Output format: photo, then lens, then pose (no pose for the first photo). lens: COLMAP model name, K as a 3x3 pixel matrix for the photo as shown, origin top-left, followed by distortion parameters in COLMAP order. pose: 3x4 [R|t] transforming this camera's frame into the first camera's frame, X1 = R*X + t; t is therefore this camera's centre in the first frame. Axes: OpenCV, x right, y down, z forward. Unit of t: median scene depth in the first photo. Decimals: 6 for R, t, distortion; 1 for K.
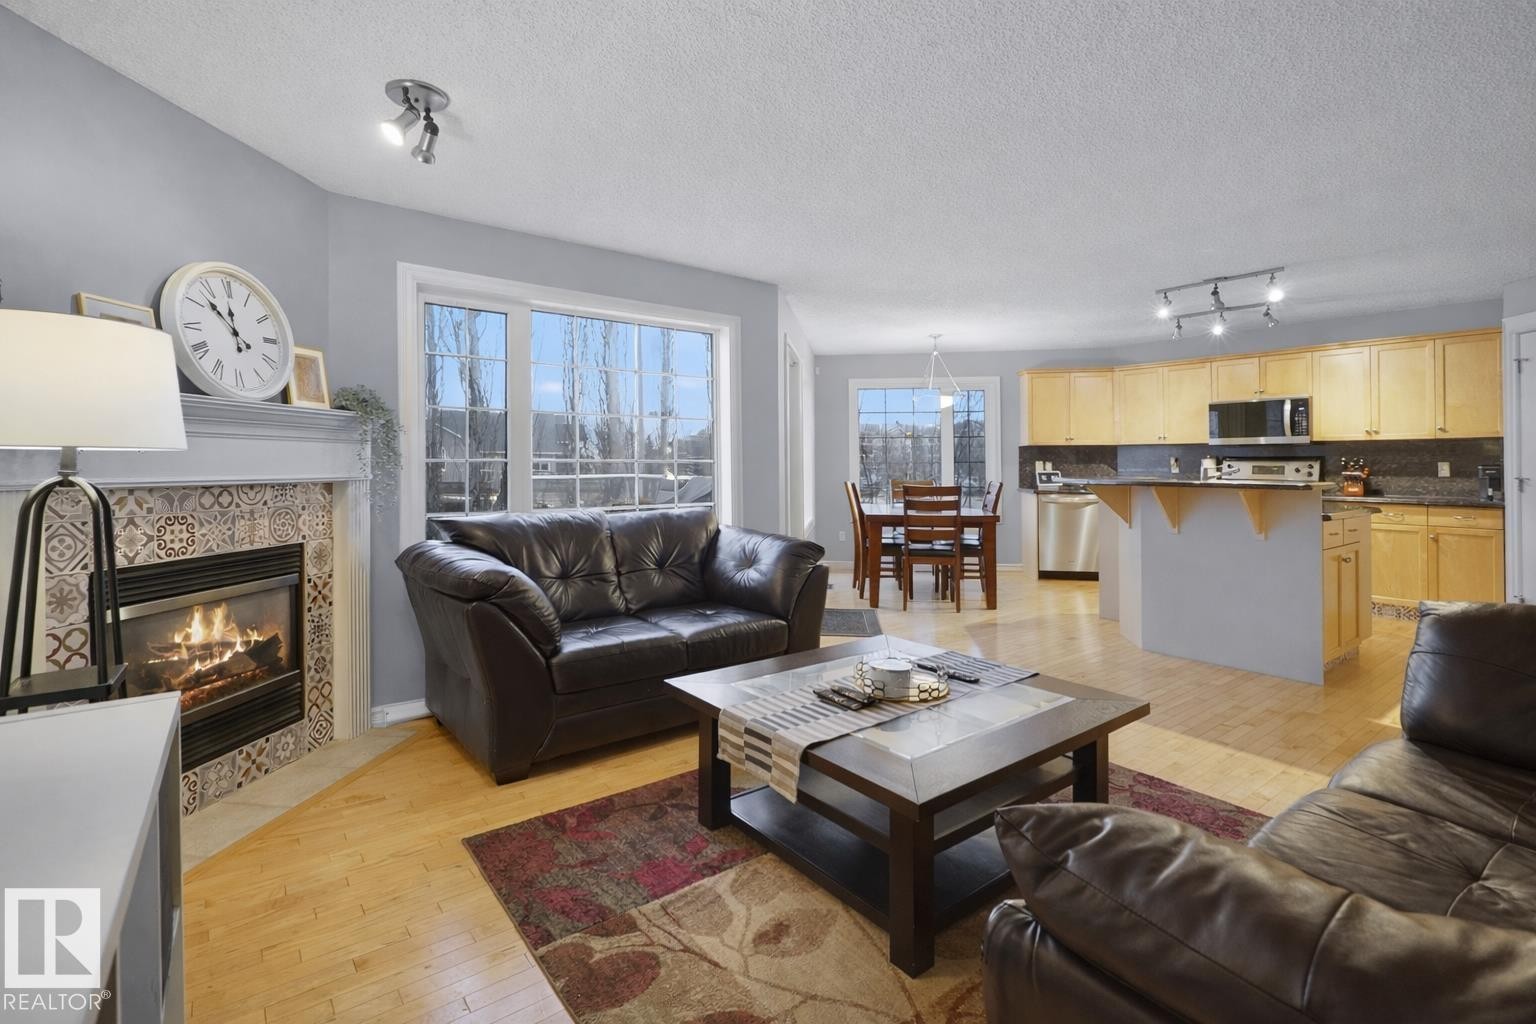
lens RADIAL K [[702.6, 0, 738.4], [0, 702.6, 452.2], [0, 0, 1]] dist [0.000912, 0.000148]
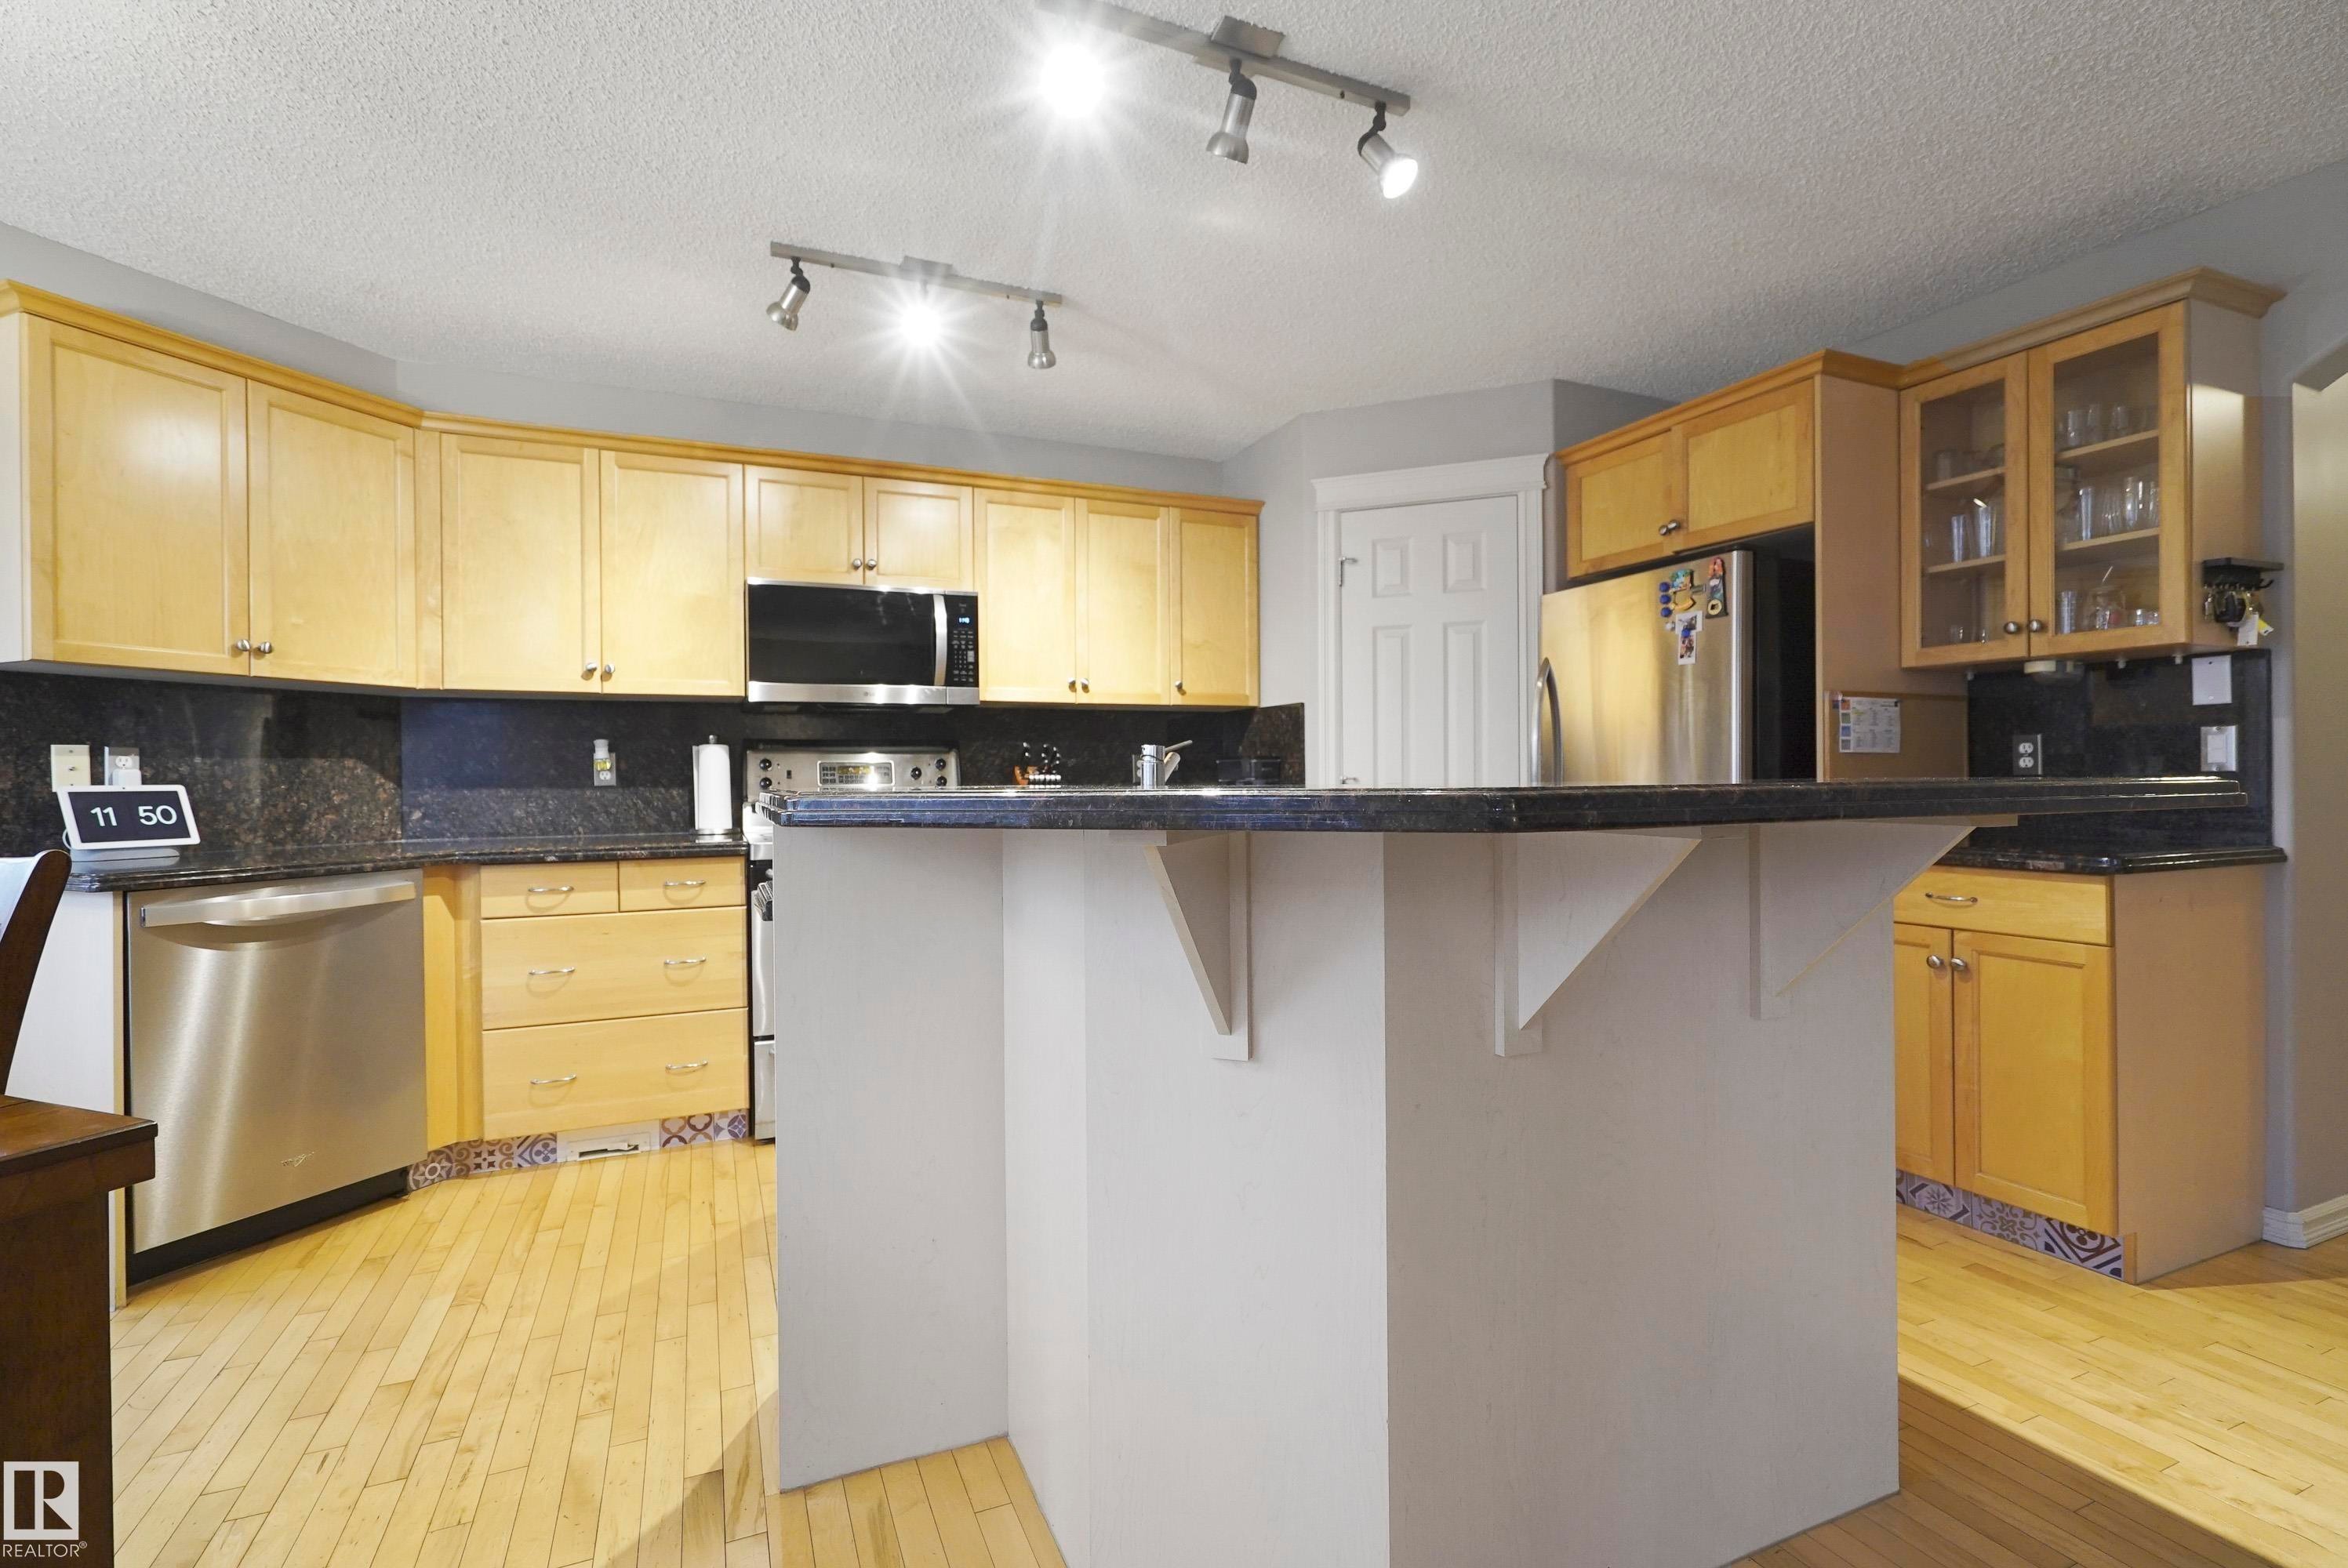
lens RADIAL K [[1084.0, 0, 1169.0], [0, 1084.0, 769.8], [0, 0, 1]] dist [-0.010528, 0.000037]
pose [[0.221785, 0.006823, 0.975072, 0.219011], [-0.005580, 0.999968, -0.005728, 0.028627], [-0.975080, -0.004171, 0.221816, 0.760891]]
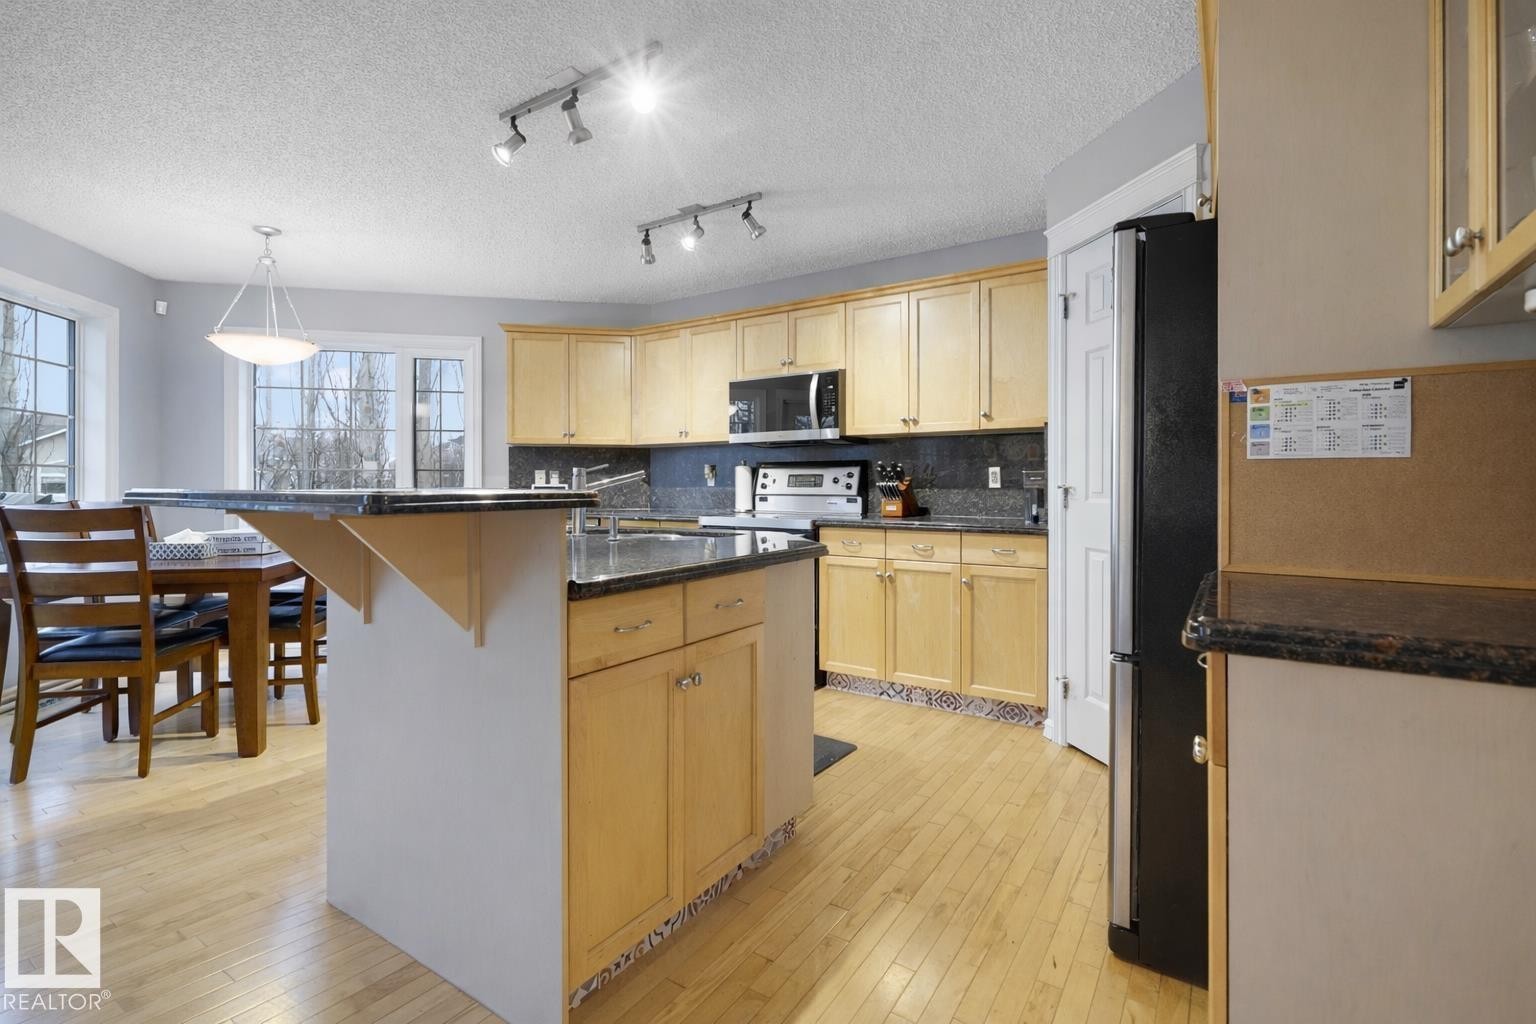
lens RADIAL K [[723.5, 0, 730.1], [0, 723.5, 473.6], [0, 0, 1]] dist [0.057622, 0.000103]
pose [[0.947716, 0.006859, 0.319042, 0.503553], [-0.006140, 0.999976, -0.003259, 0.023462], [-0.319056, 0.001130, 0.947735, 0.387707]]
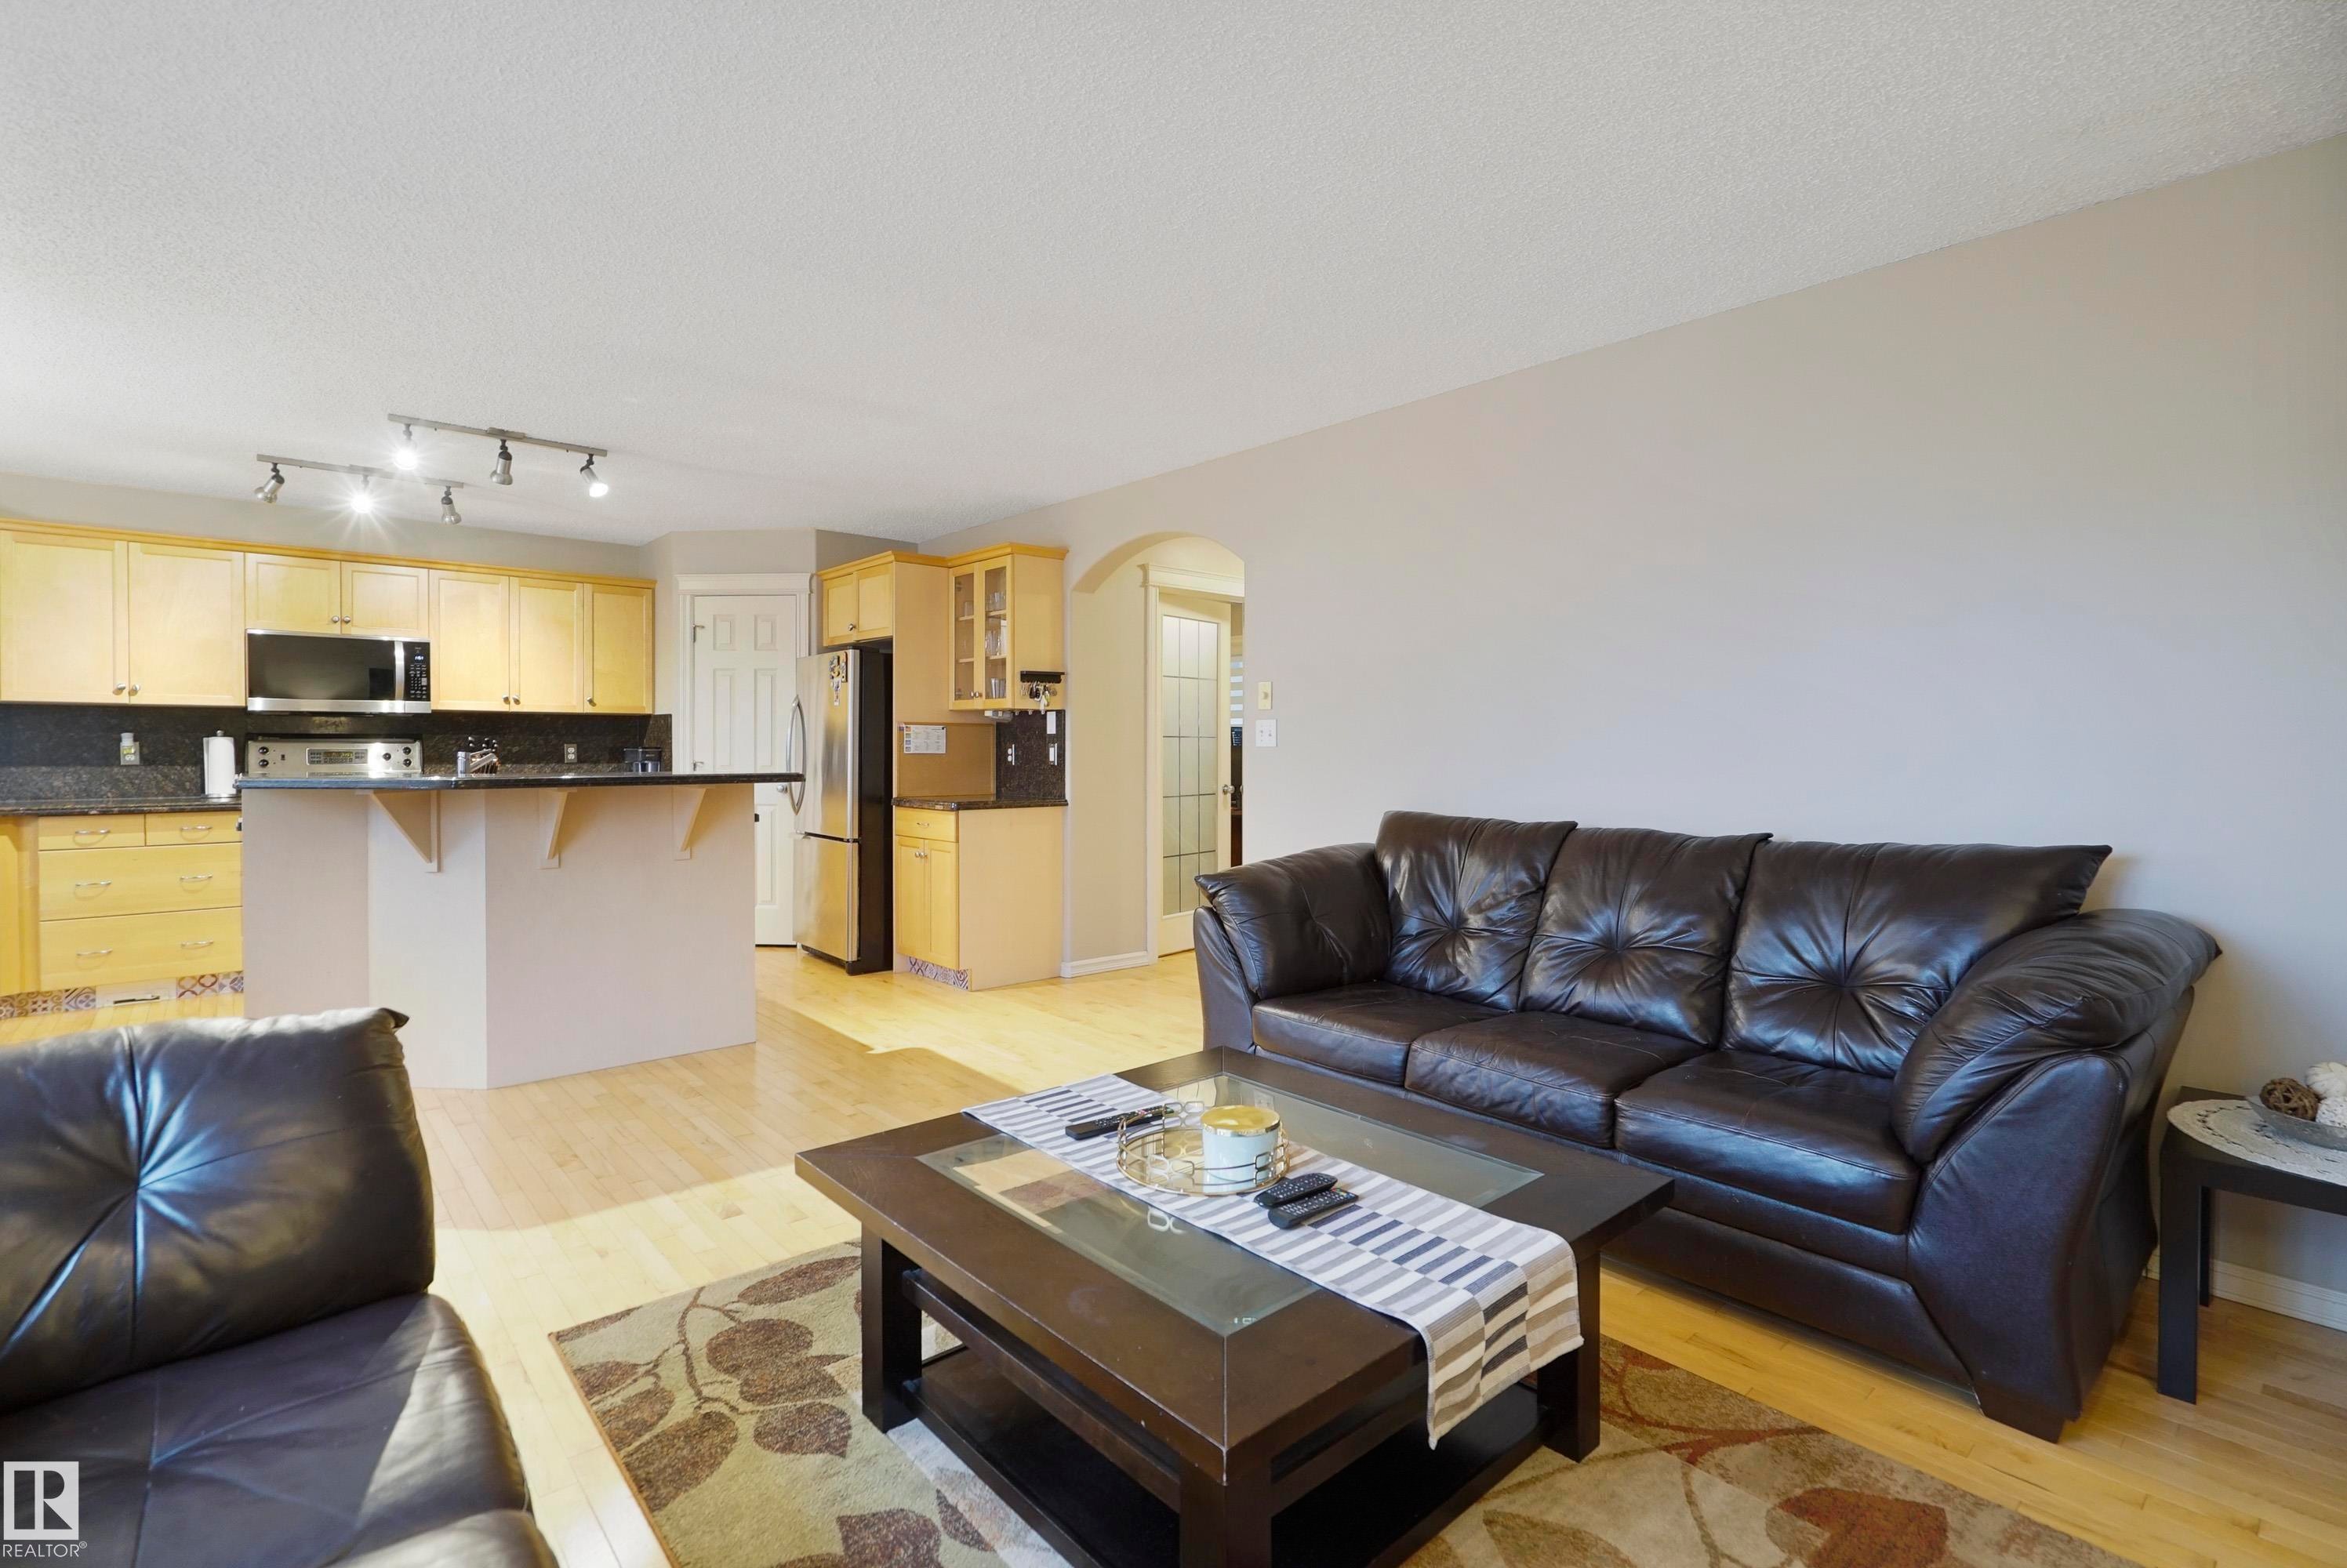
lens RADIAL K [[1108.9, 0, 1183.9], [0, 1108.9, 752.2], [0, 0, 1]] dist [-0.003678, -0.000584]
pose [[-0.082084, -0.005100, 0.996612, -0.244041], [-0.015762, 0.999868, 0.003818, 0.008007], [-0.996501, -0.015395, -0.082153, 0.409570]]
